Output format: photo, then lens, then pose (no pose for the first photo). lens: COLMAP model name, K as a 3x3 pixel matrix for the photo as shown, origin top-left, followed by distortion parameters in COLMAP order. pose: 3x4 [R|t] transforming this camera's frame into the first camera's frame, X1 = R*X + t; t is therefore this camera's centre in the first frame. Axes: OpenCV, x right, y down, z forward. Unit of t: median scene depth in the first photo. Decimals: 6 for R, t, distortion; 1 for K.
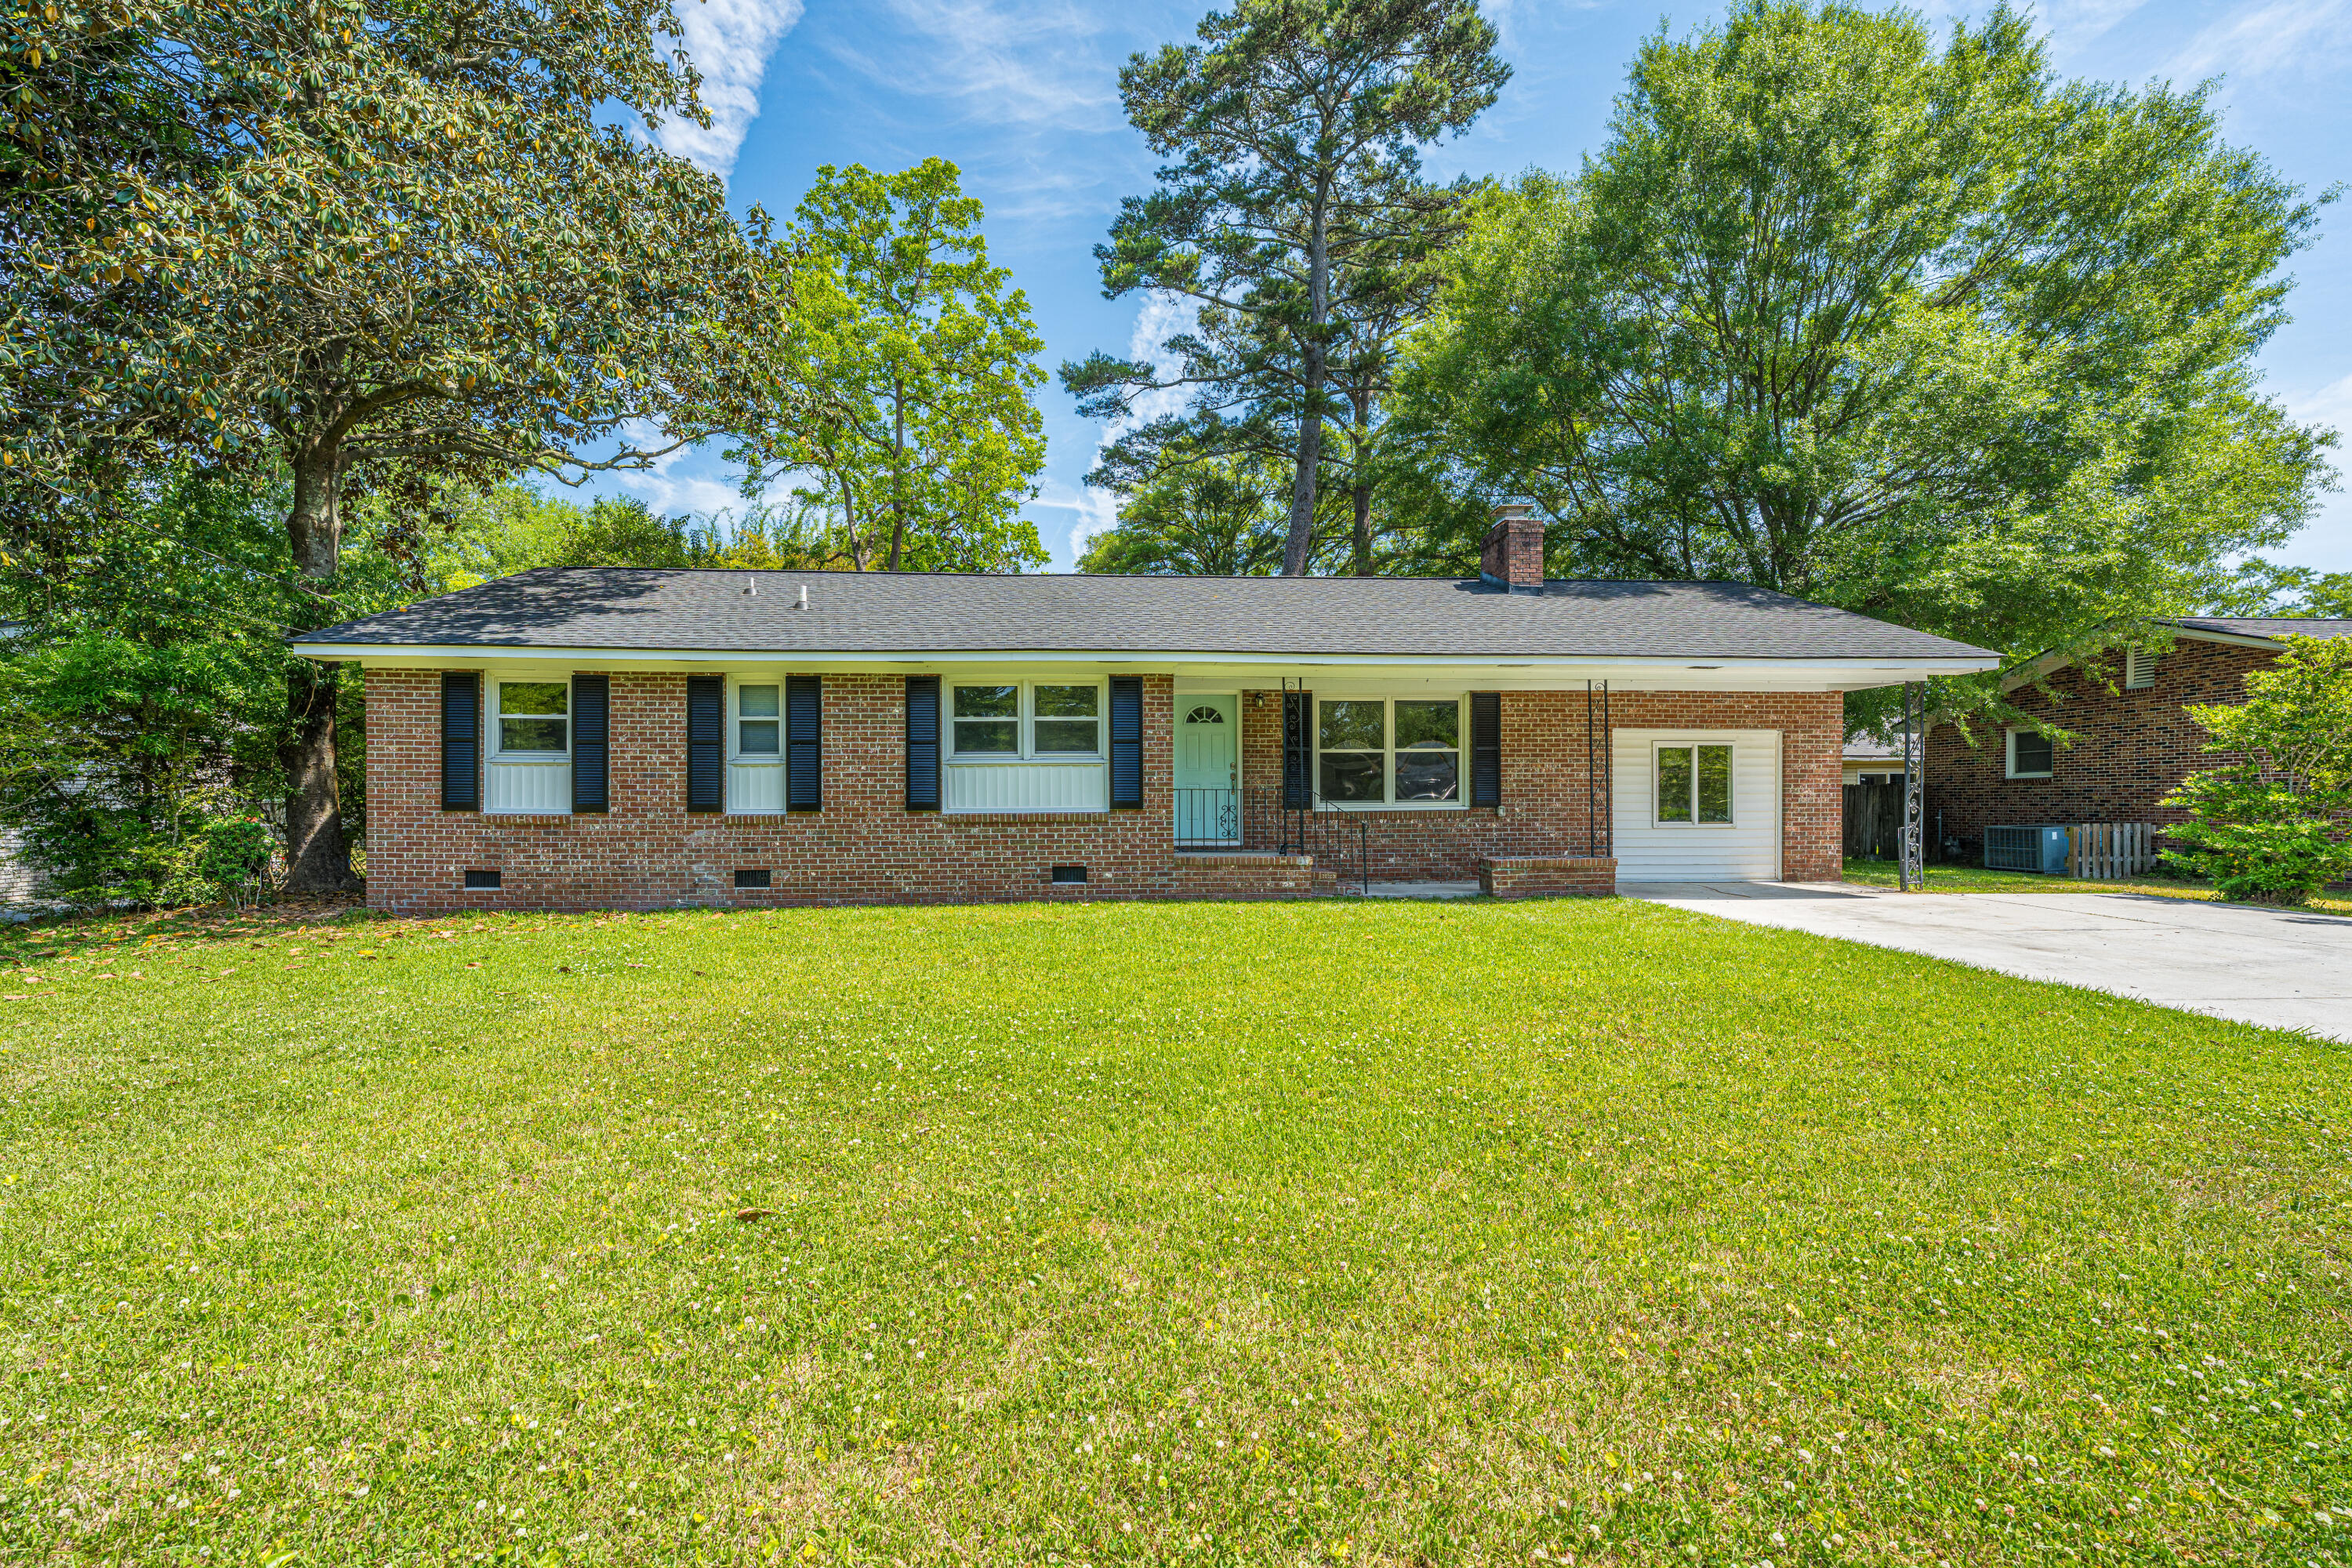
lens RADIAL K [[941.9, 0, 1179.3], [0, 941.9, 790.9], [0, 0, 1]] dist [-0.000751, 0.000503]
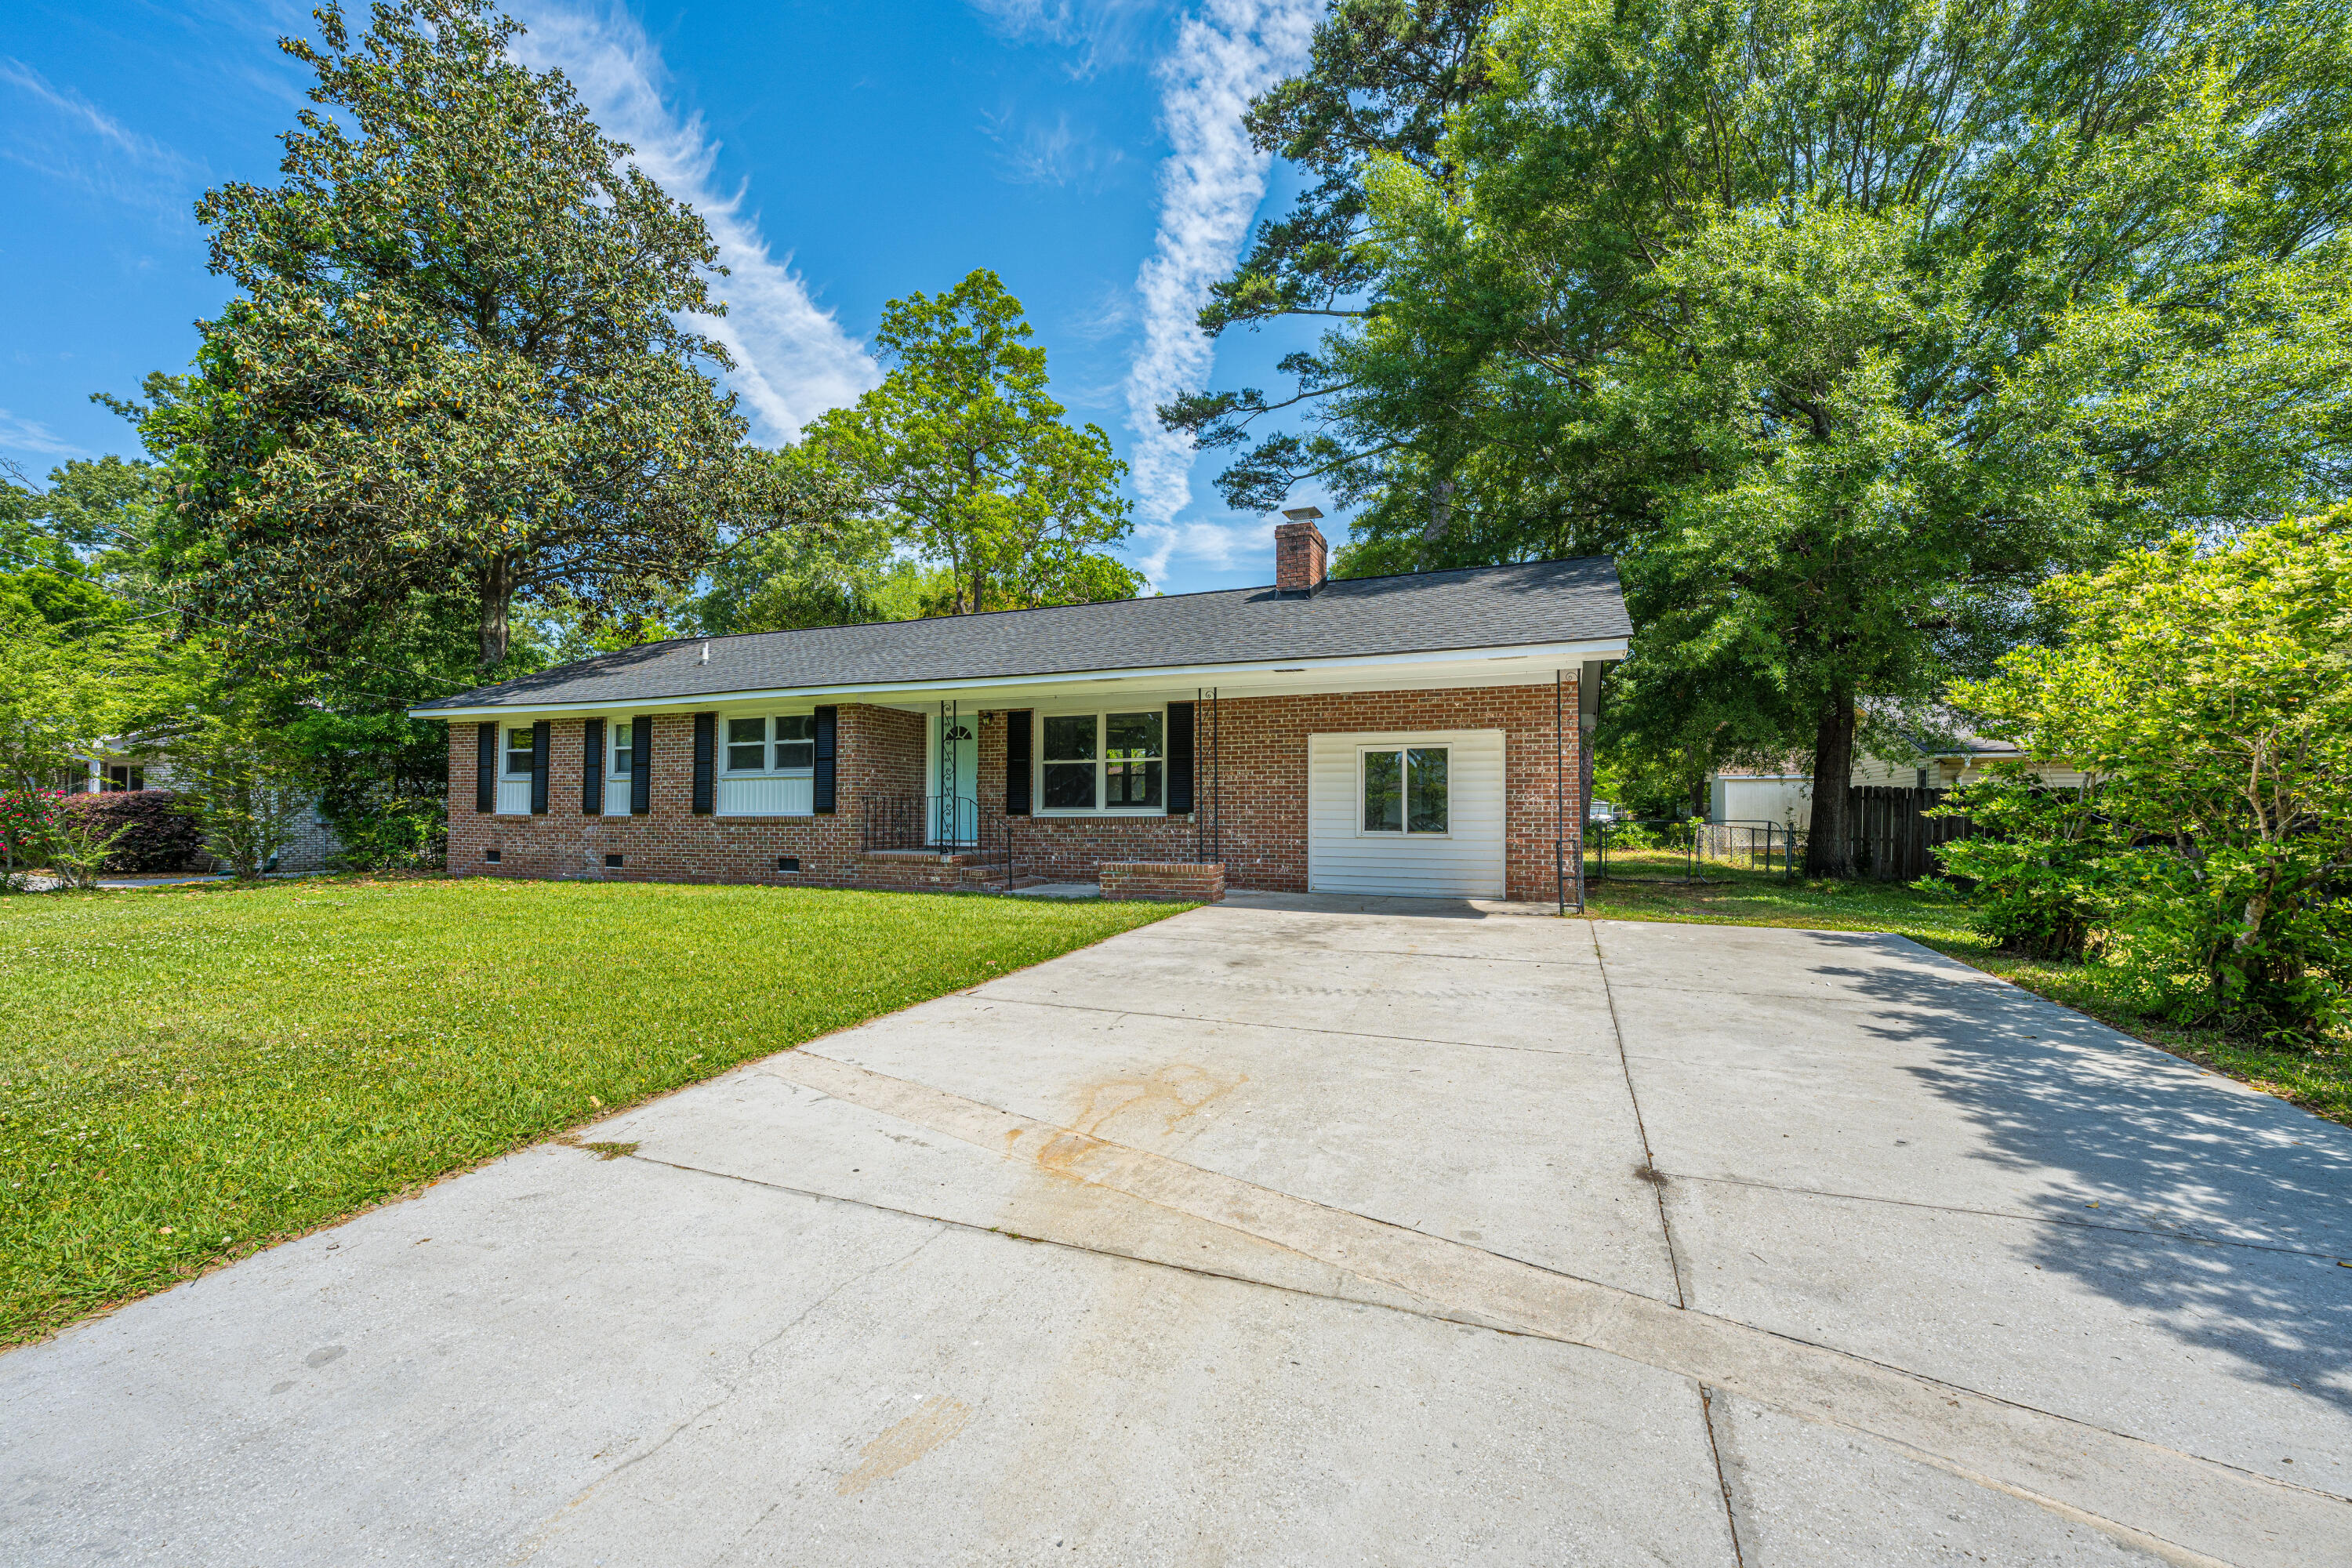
lens RADIAL K [[941.9, 0, 1175.4], [0, 941.9, 774.4], [0, 0, 1]] dist [-0.000751, 0.000503]
pose [[0.902057, -0.012312, -0.431441, 0.768315], [0.001375, 0.999670, -0.025652, 0.000496], [0.431615, 0.022547, 0.901776, 0.069329]]
